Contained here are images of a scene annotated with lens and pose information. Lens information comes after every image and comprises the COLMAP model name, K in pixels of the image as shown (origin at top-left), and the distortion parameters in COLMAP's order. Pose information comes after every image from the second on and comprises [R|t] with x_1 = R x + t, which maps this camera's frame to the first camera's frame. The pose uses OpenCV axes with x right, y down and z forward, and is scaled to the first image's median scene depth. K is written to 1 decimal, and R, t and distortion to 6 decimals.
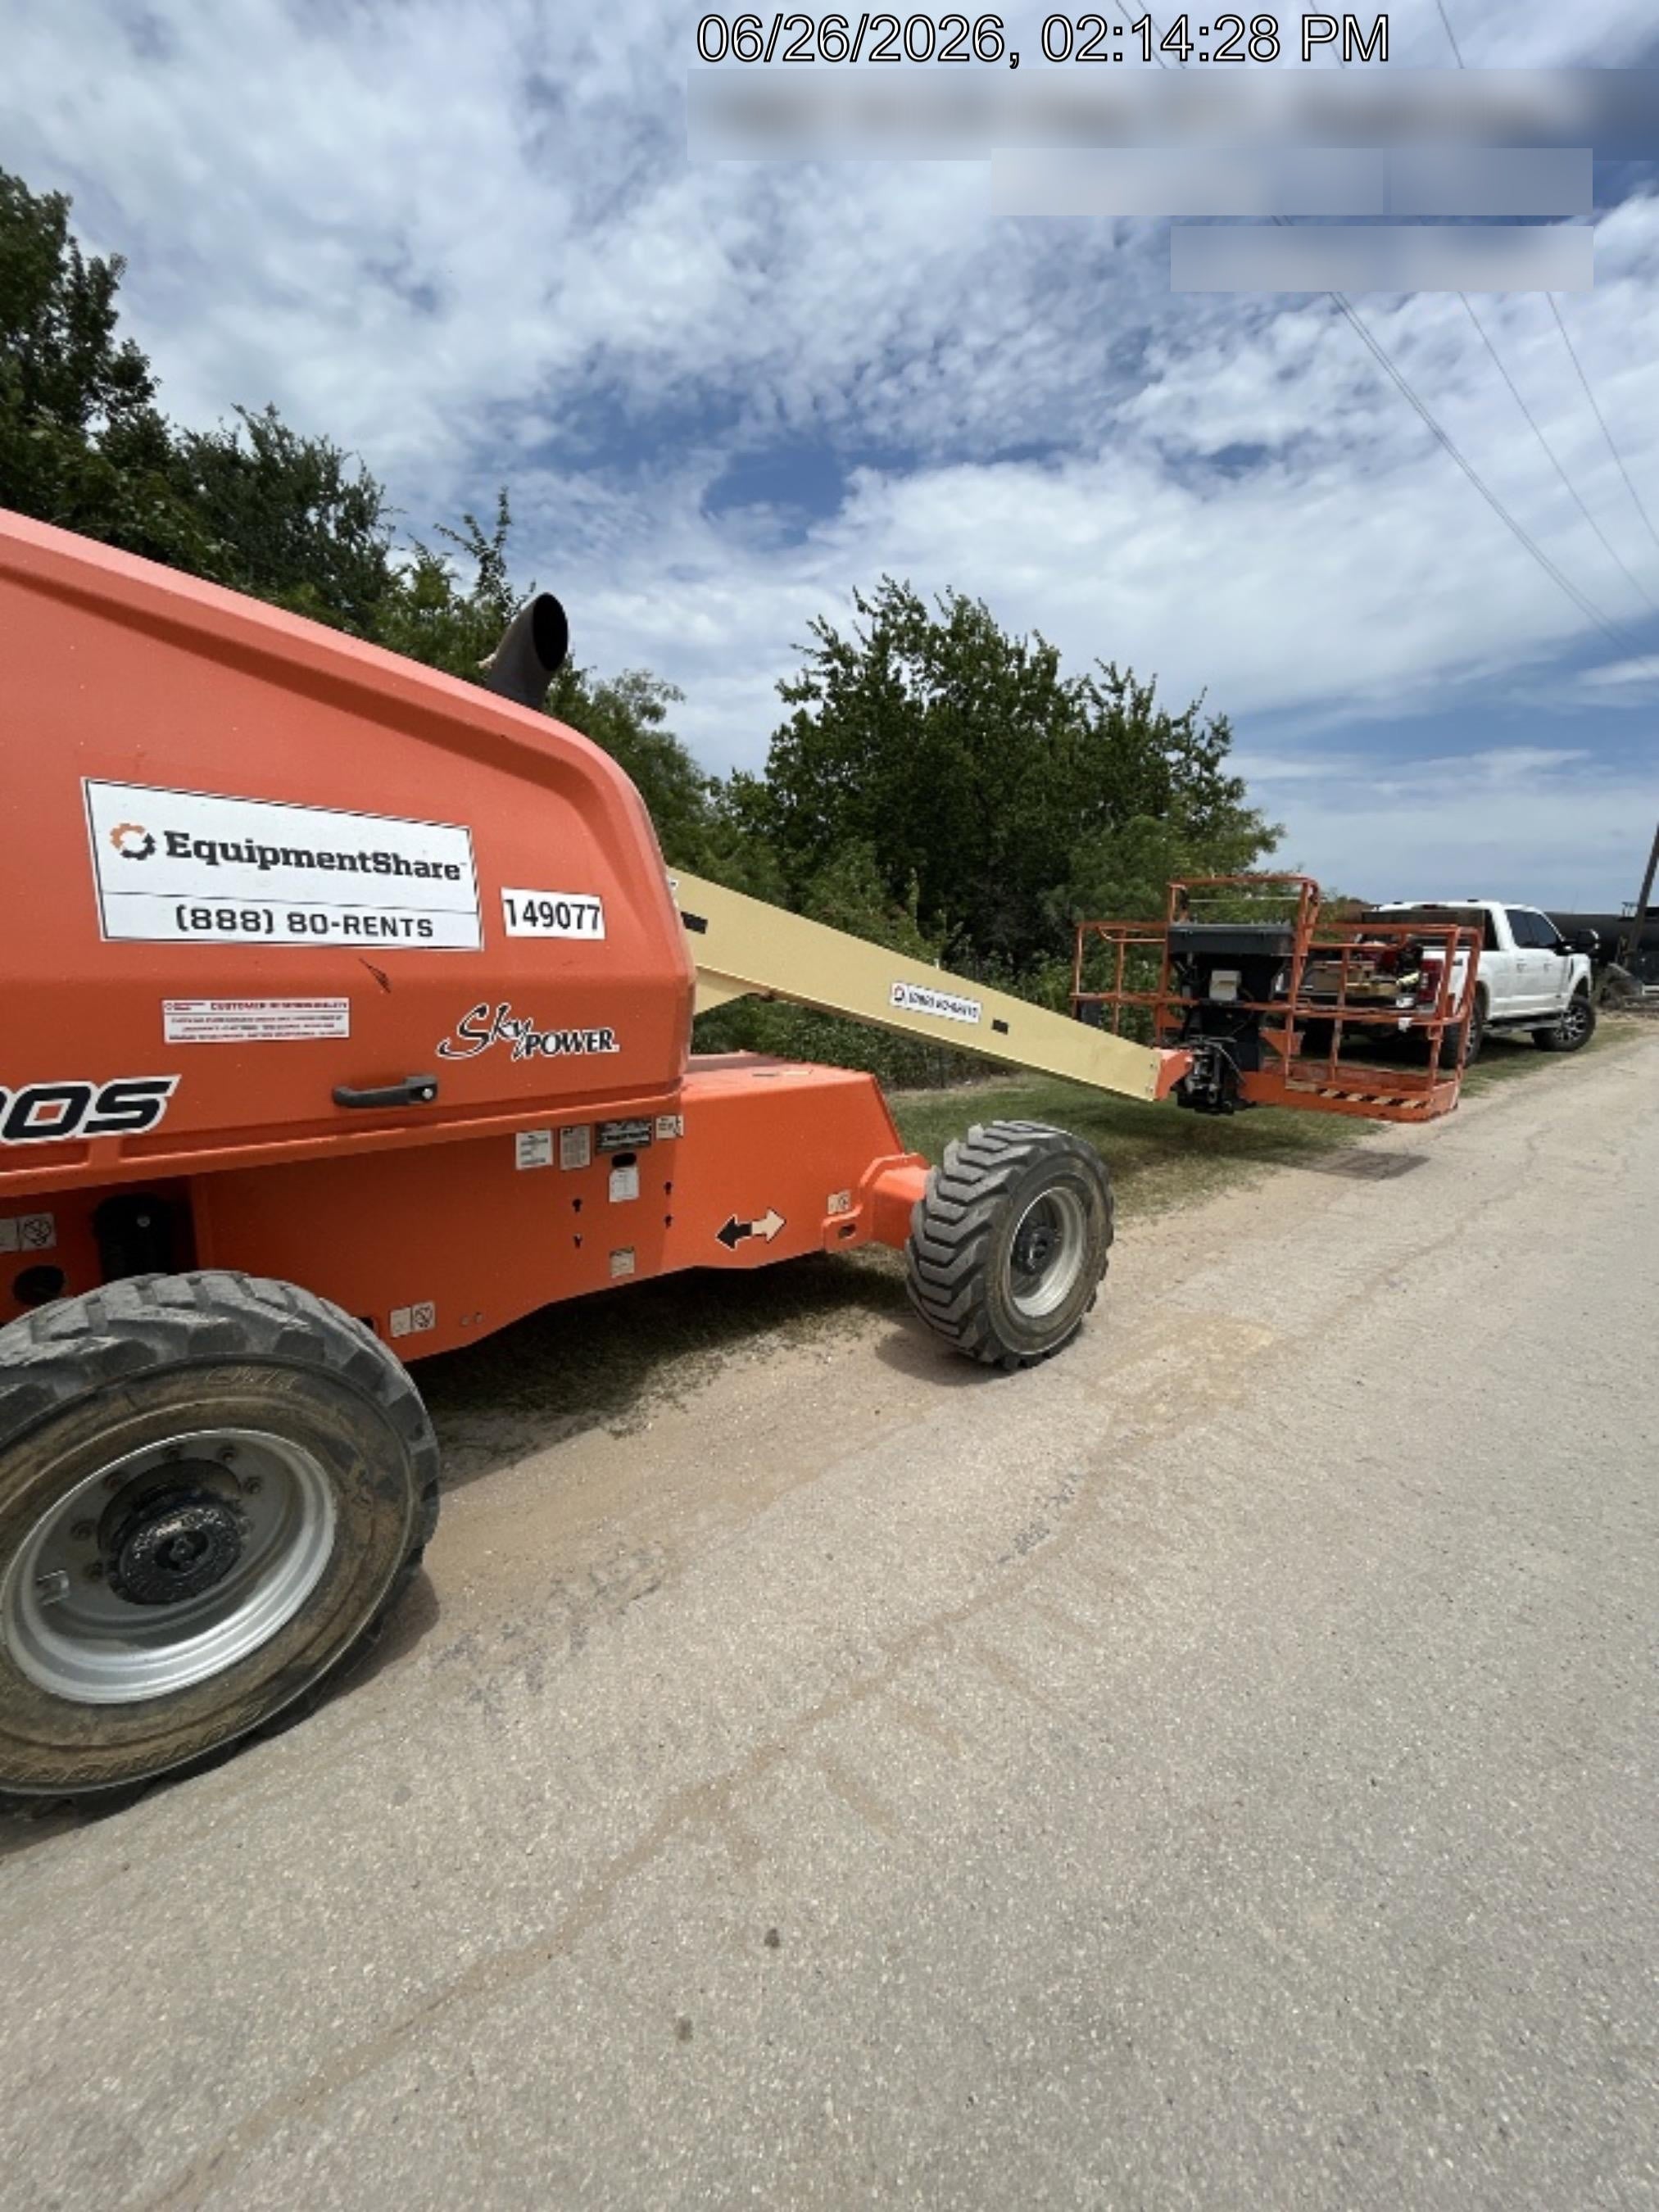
lens RADIAL K [[895.7, 0, 825.2], [0, 895.7, 1106.1], [0, 0, 1]] dist [0.002637, 0.000065]
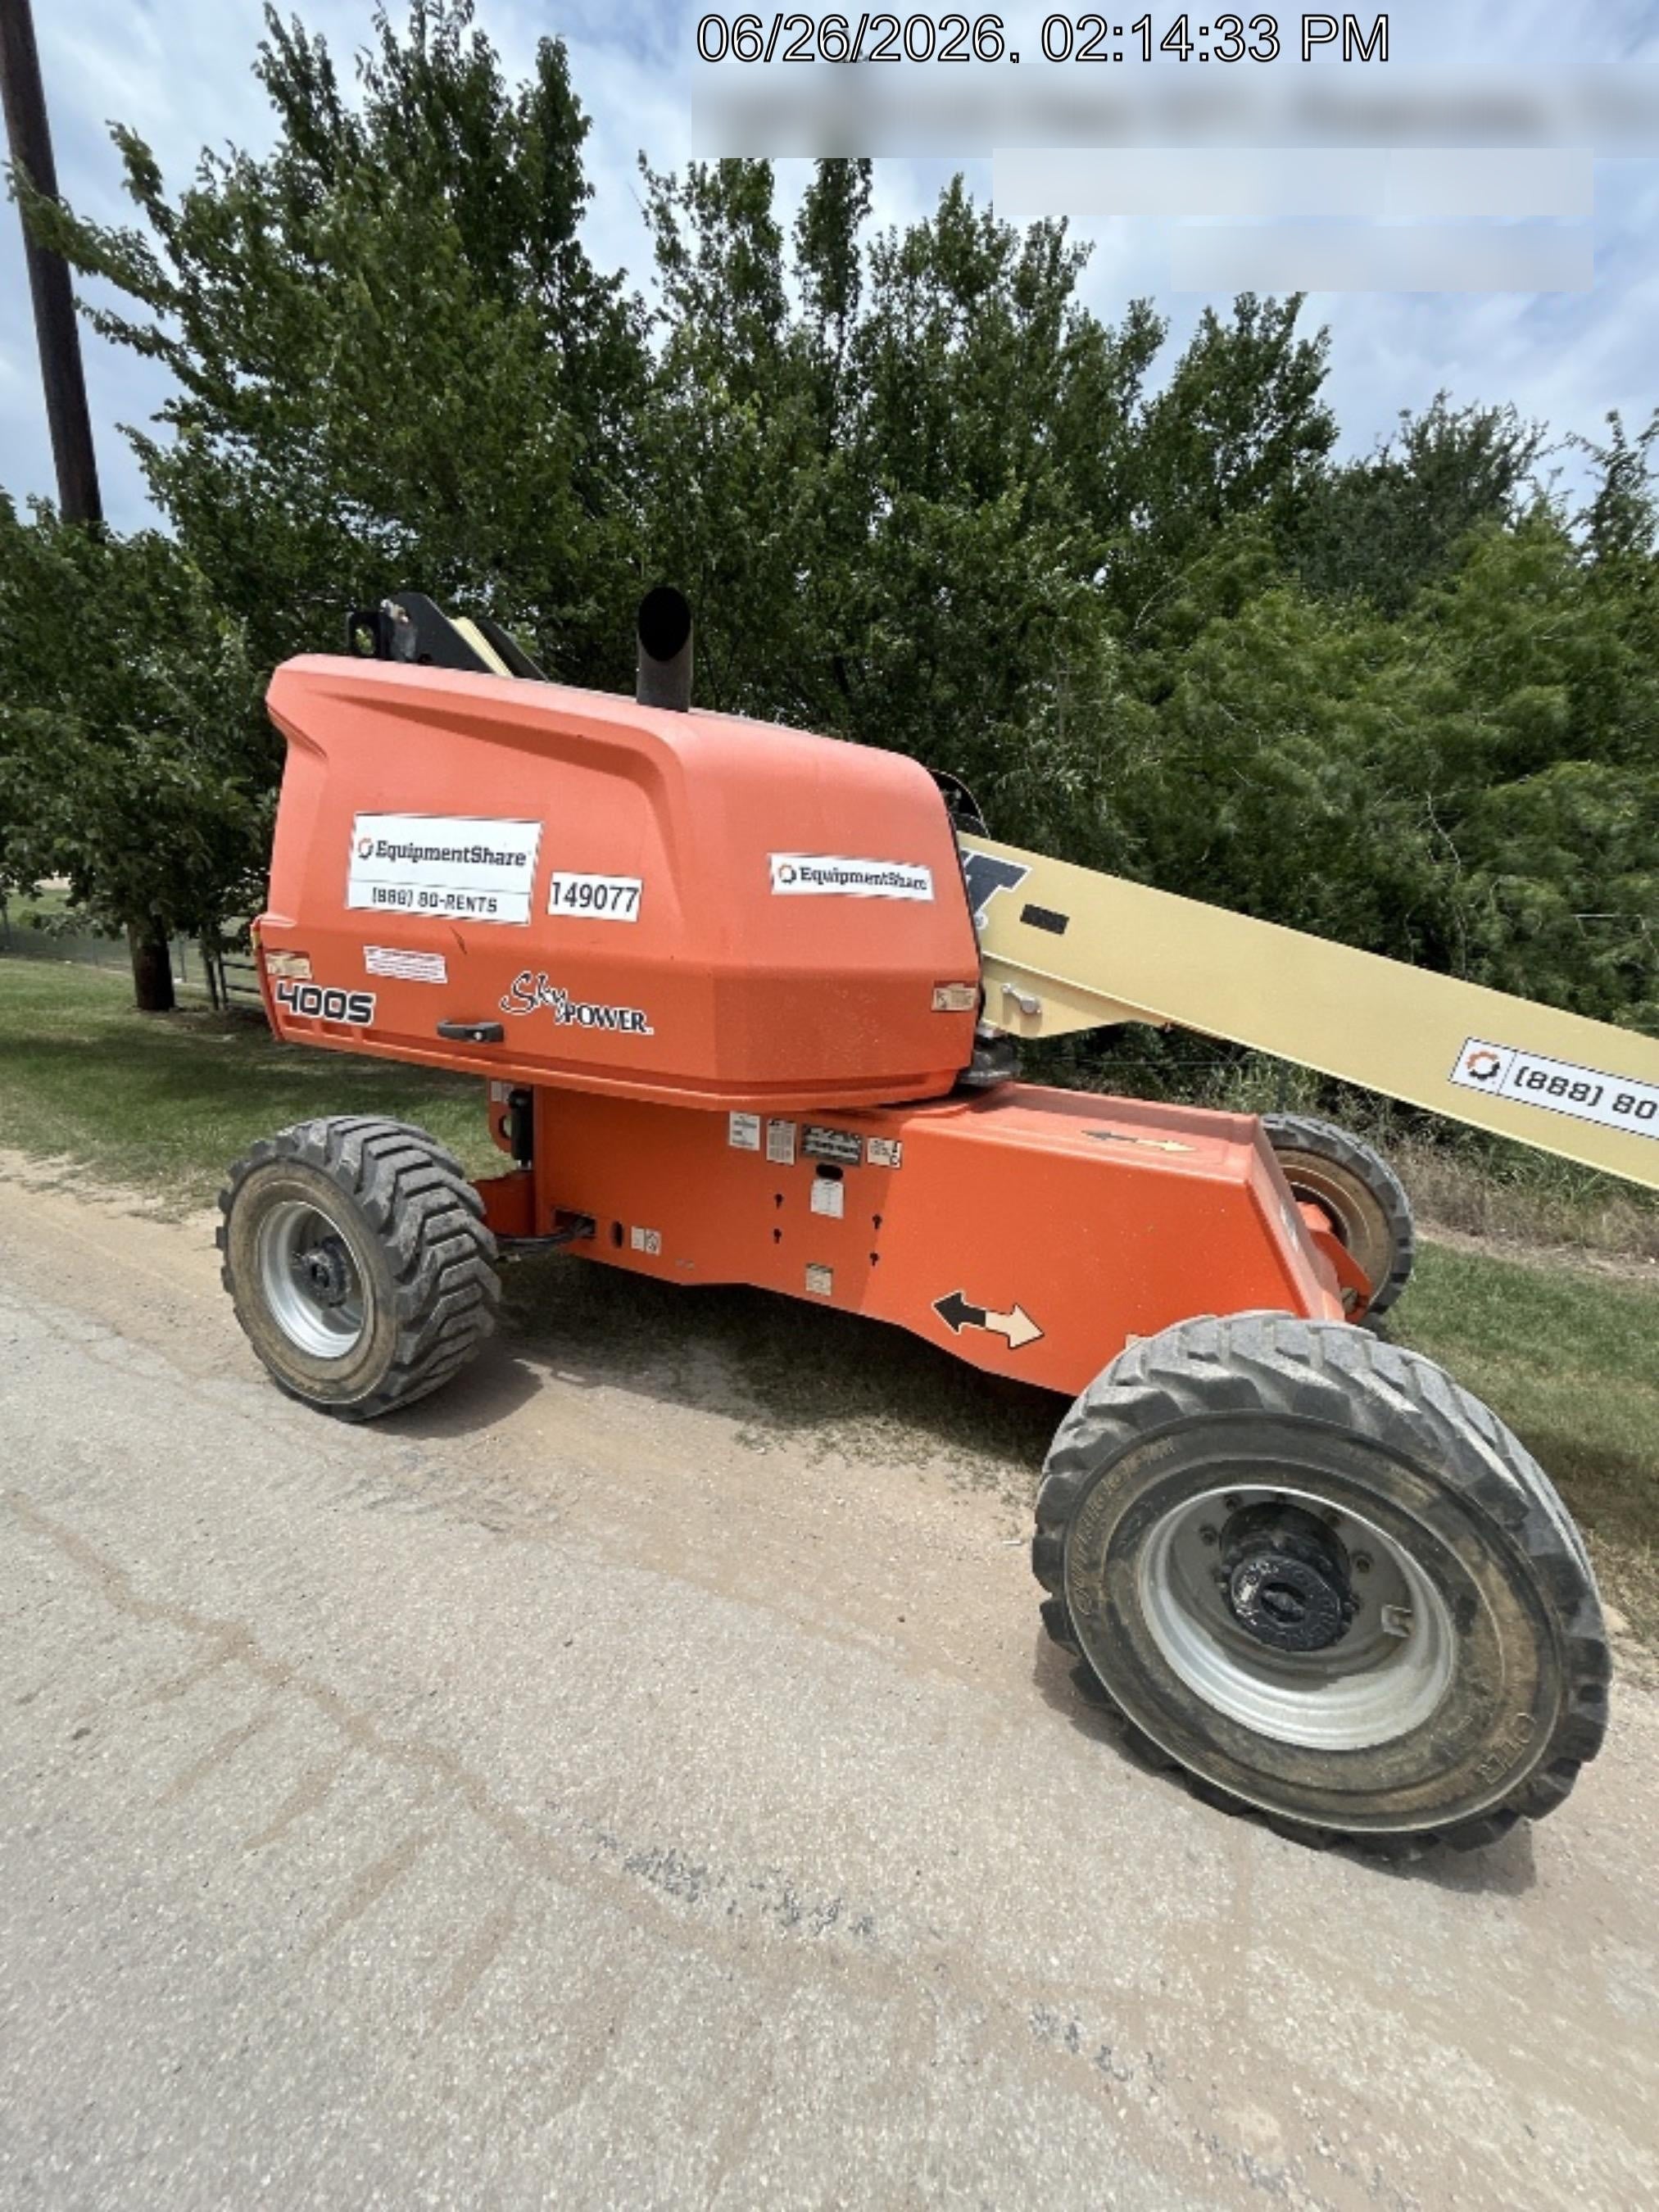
lens RADIAL K [[895.7, 0, 825.2], [0, 895.7, 1106.1], [0, 0, 1]] dist [0.002637, 0.000065]
pose [[0.381201, 0.193447, -0.904027, 0.825698], [-0.216266, 0.969390, 0.116240, -0.155184], [0.898841, 0.151200, 0.411369, 0.849336]]
